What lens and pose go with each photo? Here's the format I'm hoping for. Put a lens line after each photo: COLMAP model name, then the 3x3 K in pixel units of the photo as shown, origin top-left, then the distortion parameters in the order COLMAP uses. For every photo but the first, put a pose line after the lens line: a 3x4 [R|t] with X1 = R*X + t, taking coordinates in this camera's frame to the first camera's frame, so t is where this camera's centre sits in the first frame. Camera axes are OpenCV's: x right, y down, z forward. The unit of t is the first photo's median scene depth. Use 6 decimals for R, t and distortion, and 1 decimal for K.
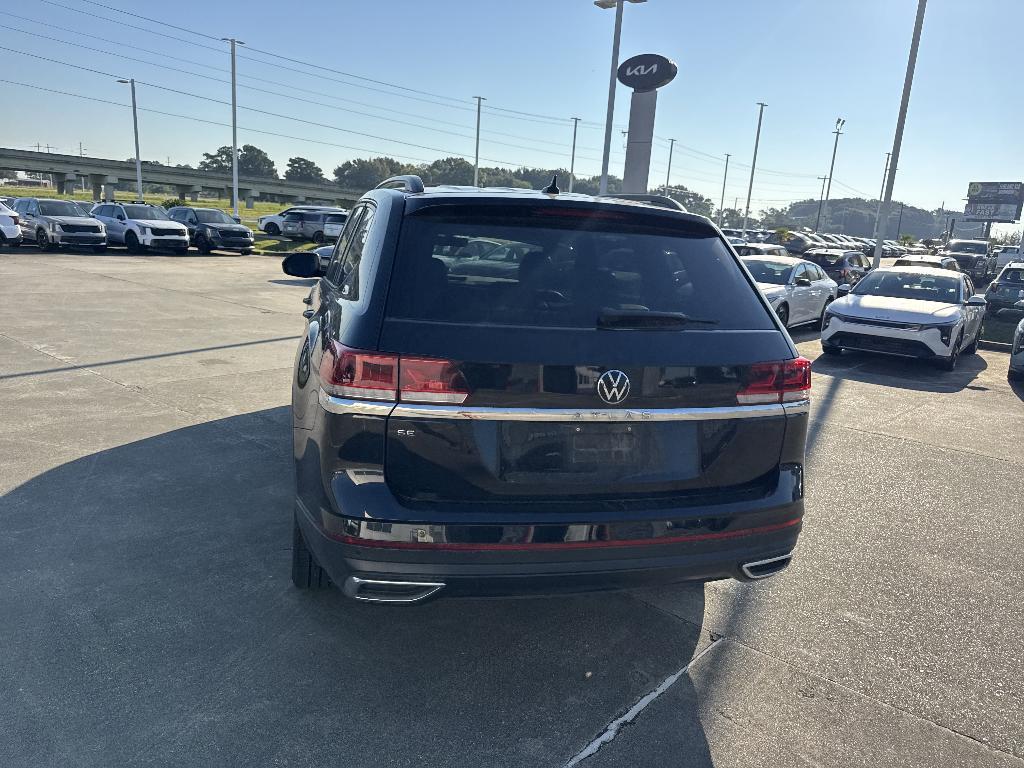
lens RADIAL K [[729.2, 0, 514.5], [0, 729.2, 379.1], [0, 0, 1]] dist [0.038833, -0.043900]
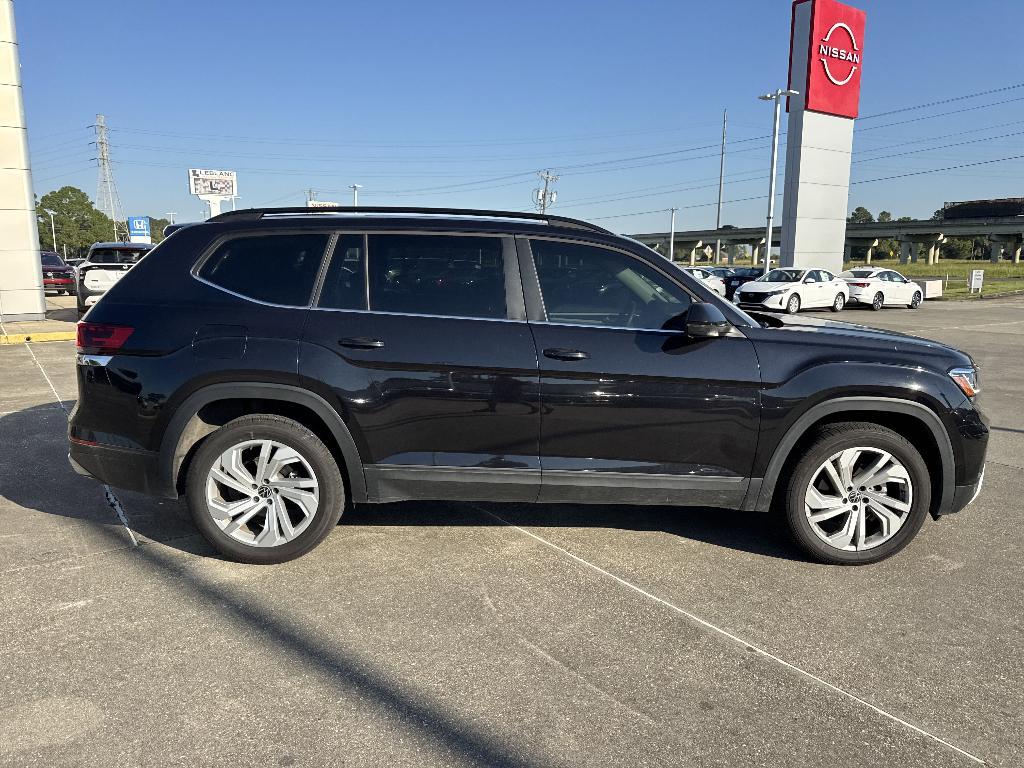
lens RADIAL K [[723.3, 0, 515.8], [0, 723.3, 389.3], [0, 0, 1]] dist [0.070711, -0.105818]
pose [[-0.229045, 0.111347, -0.967026, 0.169820], [-0.220267, 0.961740, 0.162910, -0.034281], [0.948167, 0.250317, -0.195756, 0.228594]]
